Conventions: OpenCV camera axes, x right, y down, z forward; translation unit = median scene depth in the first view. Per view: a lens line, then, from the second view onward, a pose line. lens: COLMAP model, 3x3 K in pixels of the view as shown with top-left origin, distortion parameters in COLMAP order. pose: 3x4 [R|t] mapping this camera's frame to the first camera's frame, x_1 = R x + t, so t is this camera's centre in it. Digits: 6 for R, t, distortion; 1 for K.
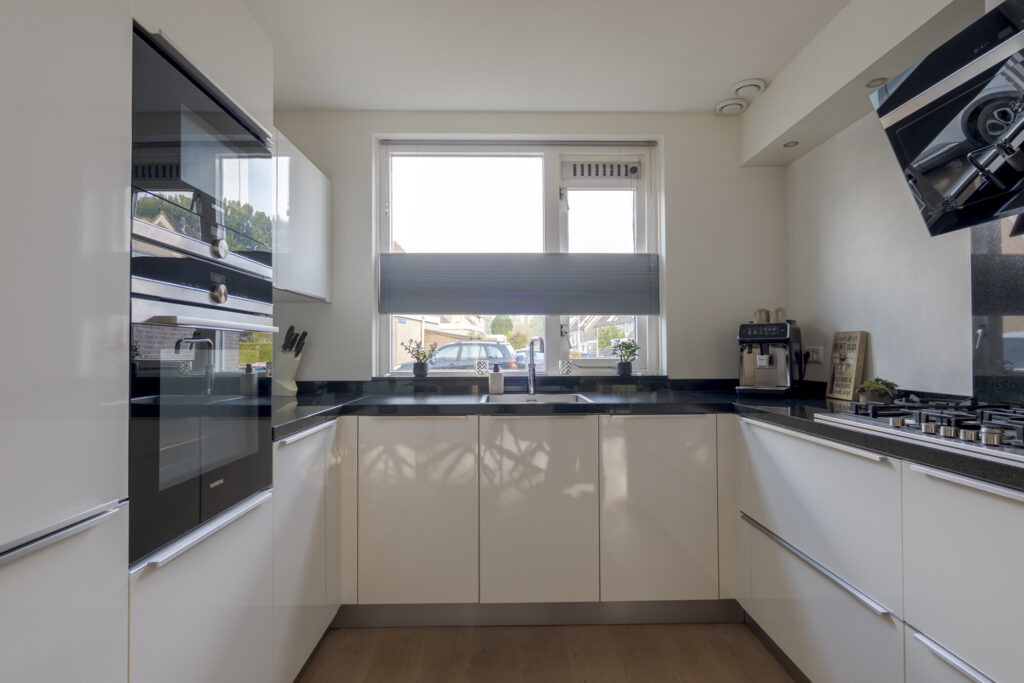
lens RADIAL K [[533.2, 0, 512.0], [0, 533.2, 341.5], [0, 0, 1]] dist [-0.003230, -0.000364]
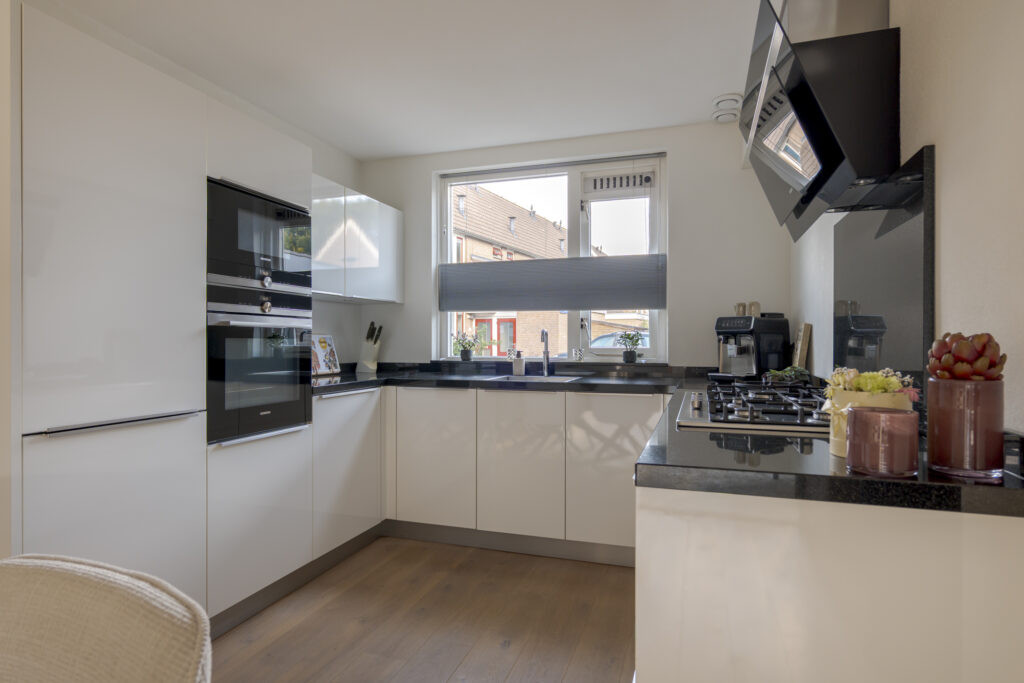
lens RADIAL K [[557.4, 0, 512.0], [0, 557.4, 341.5], [0, 0, 1]] dist [-0.001509, 0.000060]
pose [[0.942605, 0.004437, -0.333881, 0.372959], [0.001472, 0.999847, 0.017442, -0.002880], [0.333907, -0.016932, 0.942454, -0.213096]]
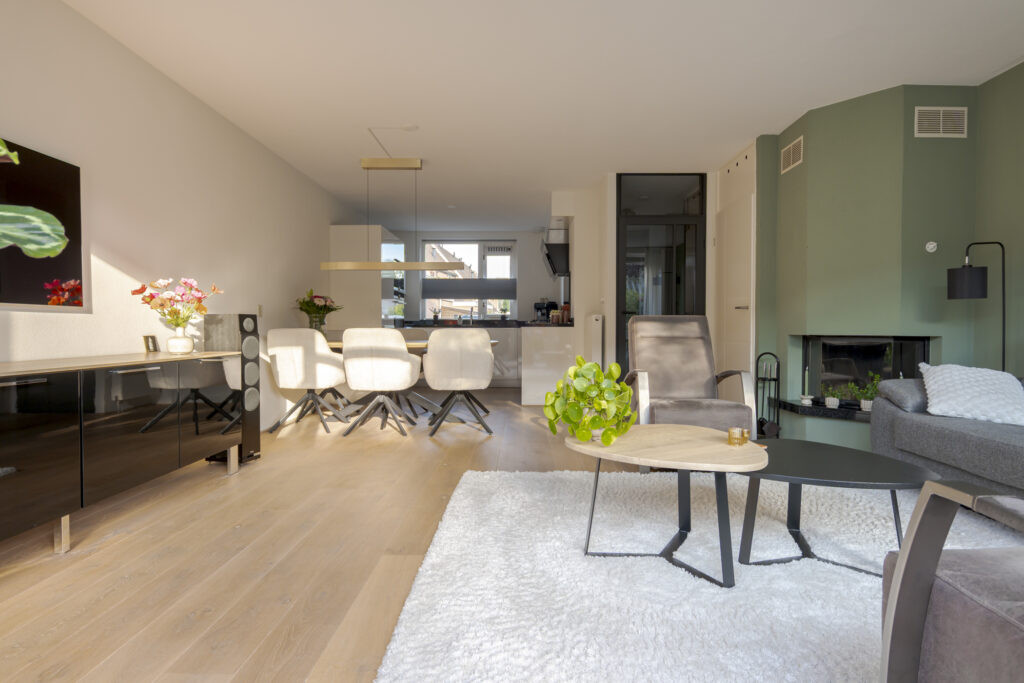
lens RADIAL K [[540.7, 0, 512.0], [0, 540.7, 341.5], [0, 0, 1]] dist [-0.005064, -0.000846]
pose [[0.999459, 0.007523, -0.032012, 0.359547], [-0.006250, 0.999192, 0.039703, 0.064799], [0.032284, -0.039481, 0.998699, -2.050925]]
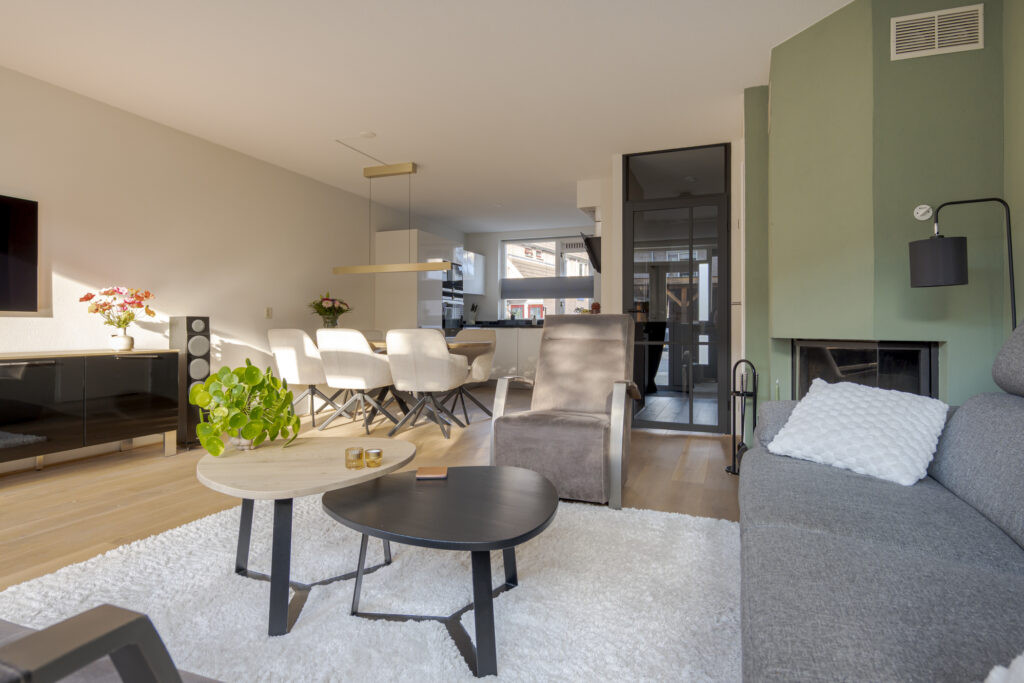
lens RADIAL K [[548.0, 0, 514.5], [0, 548.0, 325.2], [0, 0, 1]] dist [-0.001952, -0.000649]
pose [[0.923328, 0.004533, -0.383986, 1.016855], [-0.000390, 0.999941, 0.010865, 0.061813], [0.384012, -0.009882, 0.923275, -1.833927]]
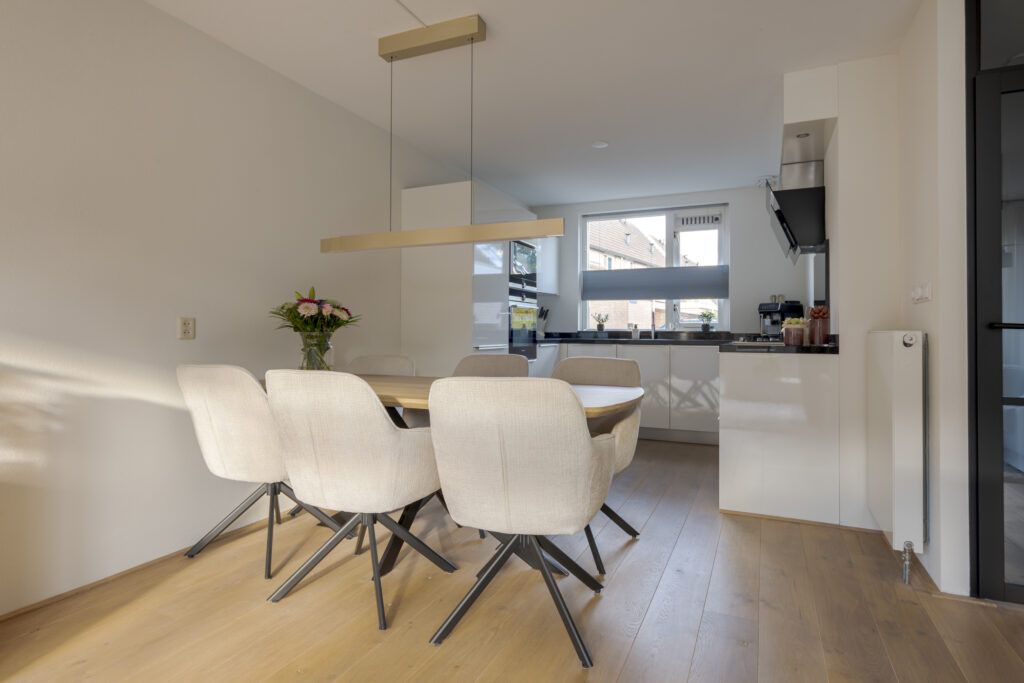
lens RADIAL K [[548.0, 0, 514.5], [0, 548.0, 325.2], [0, 0, 1]] dist [-0.001952, -0.000649]
pose [[0.904240, 0.003747, -0.427008, 0.427801], [-0.000862, 0.999975, 0.006949, 0.029538], [0.427024, -0.005916, 0.904221, -1.043114]]
